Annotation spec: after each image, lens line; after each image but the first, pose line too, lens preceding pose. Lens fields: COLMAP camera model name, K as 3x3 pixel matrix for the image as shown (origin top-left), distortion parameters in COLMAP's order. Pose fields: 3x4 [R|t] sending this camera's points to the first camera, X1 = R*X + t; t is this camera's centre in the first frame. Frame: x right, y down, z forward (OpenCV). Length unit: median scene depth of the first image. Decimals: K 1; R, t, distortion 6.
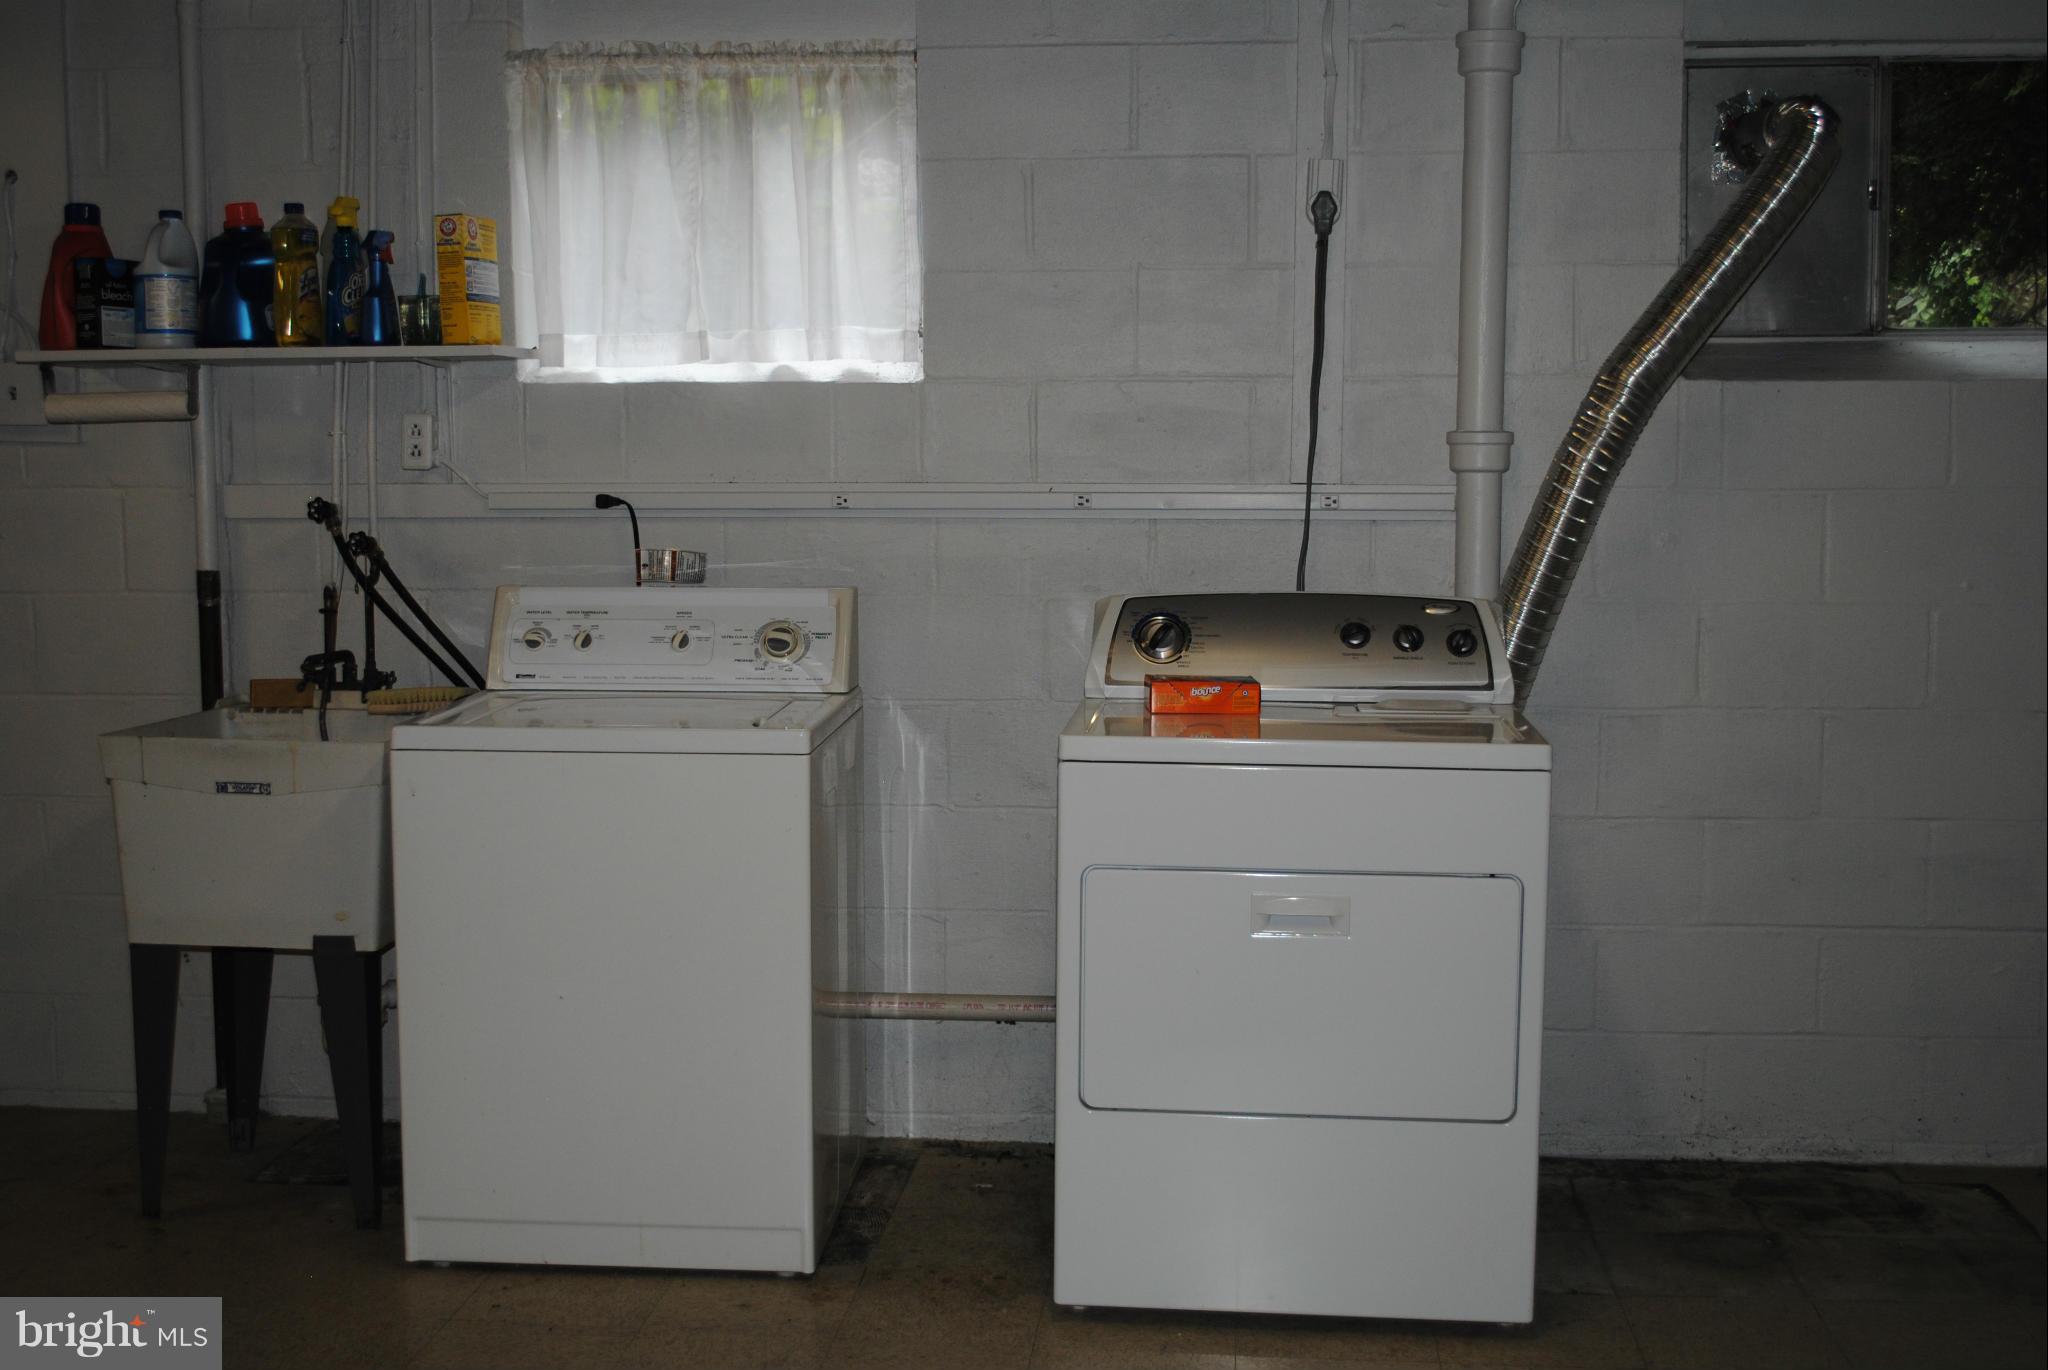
lens RADIAL K [[2351.6, 0, 1024.0], [0, 2351.6, 685.0], [0, 0, 1]] dist [-0.018408, -0.029298]
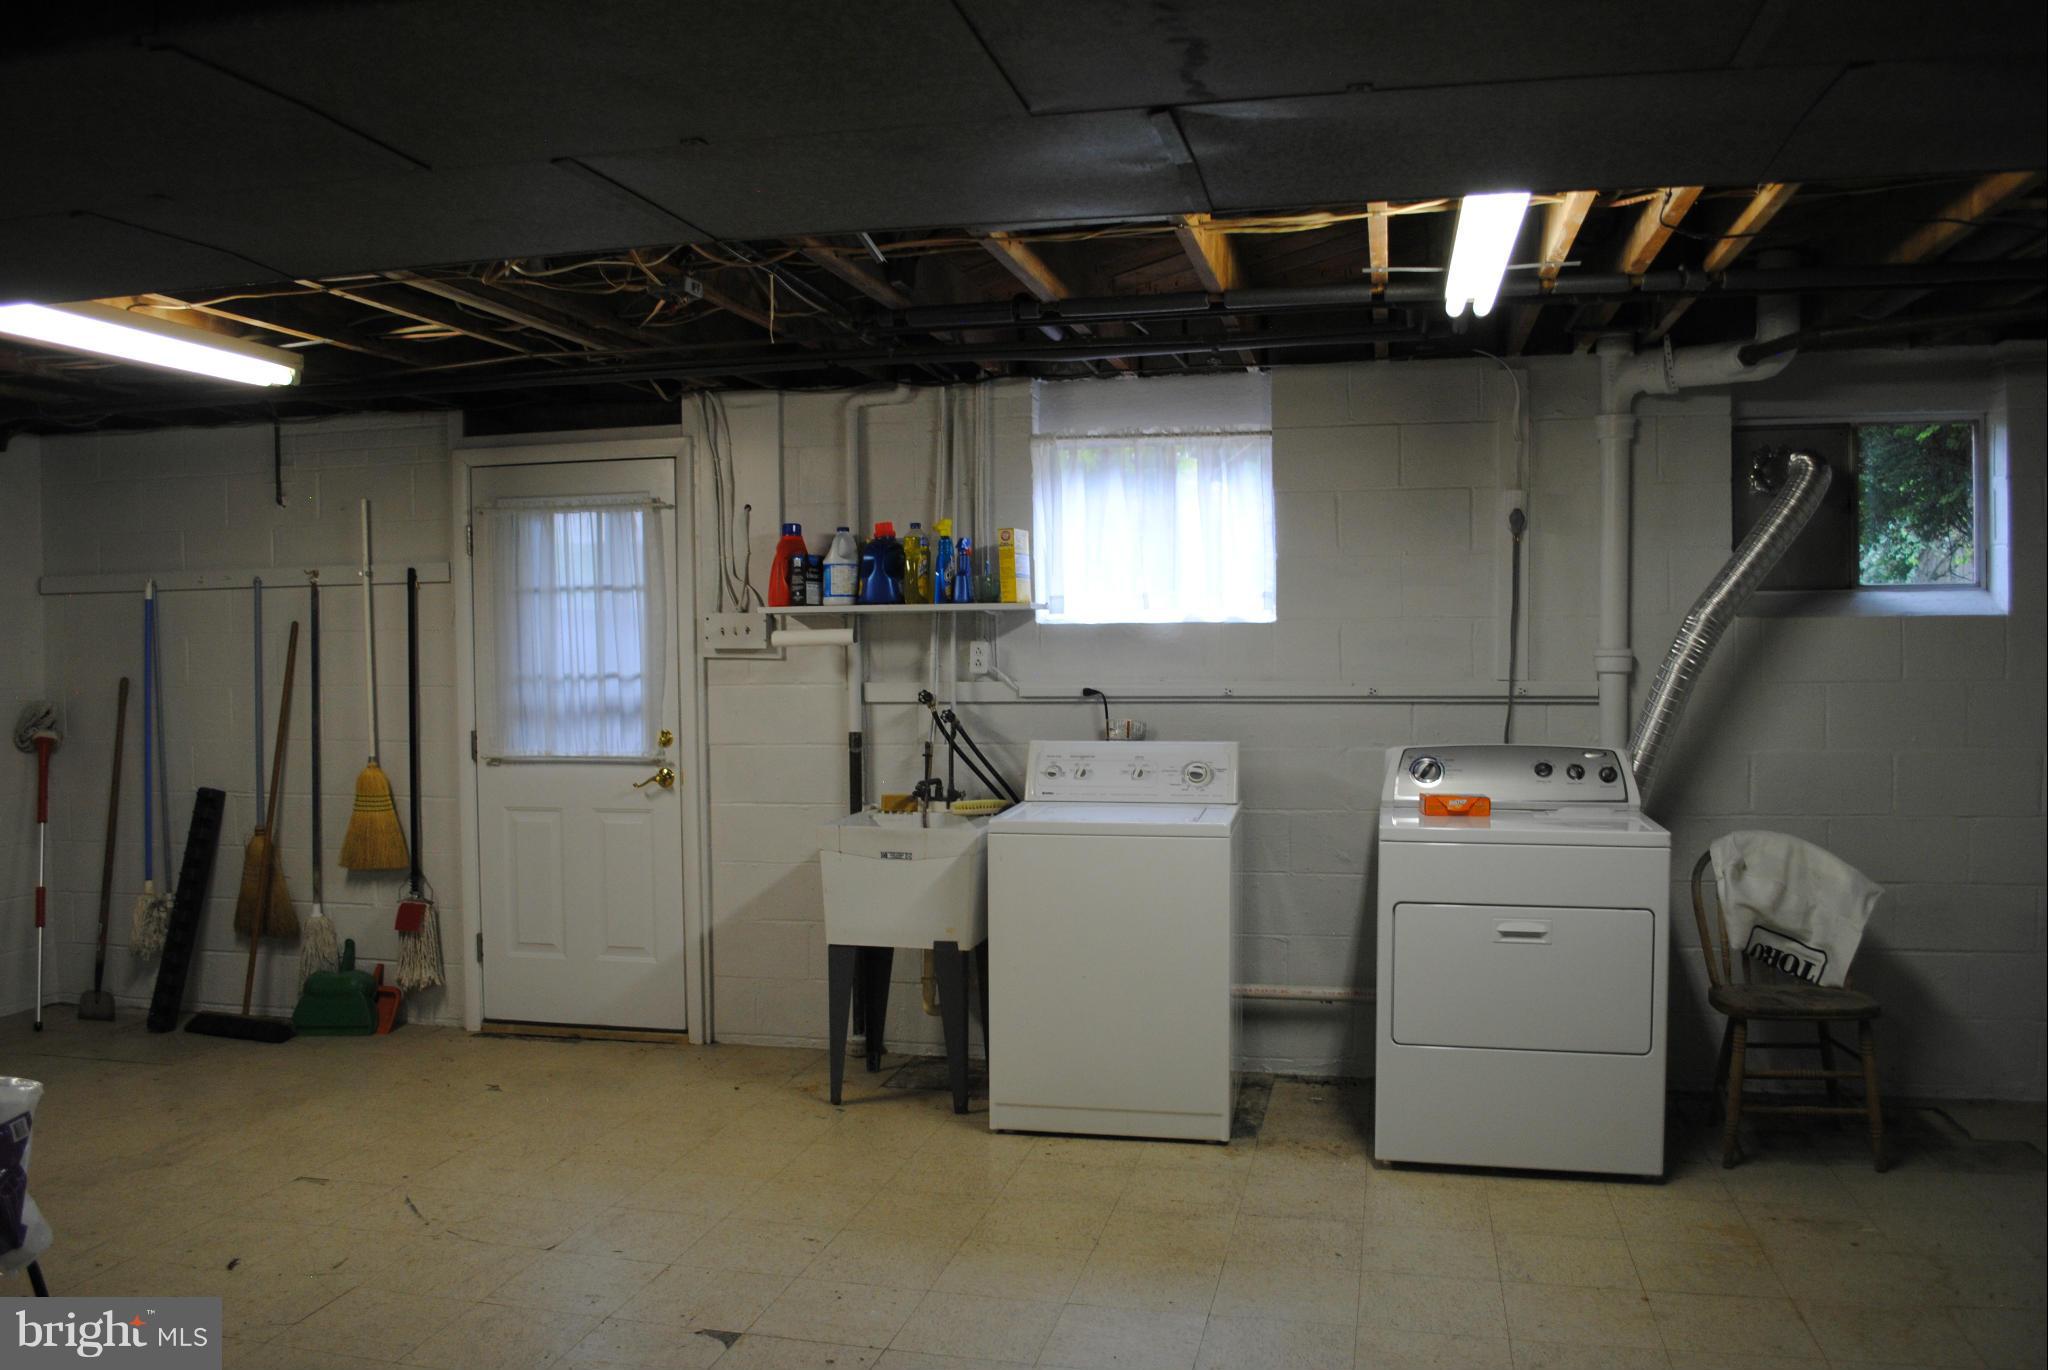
lens RADIAL K [[1654.9, 0, 1024.0], [0, 1654.9, 685.0], [0, 0, 1]] dist [-0.055593, 0.000532]
pose [[0.993510, -0.002542, -0.113715, -0.088681], [-0.006329, 0.996966, -0.077578, 0.011041], [0.113567, 0.077794, 0.990480, -0.206228]]
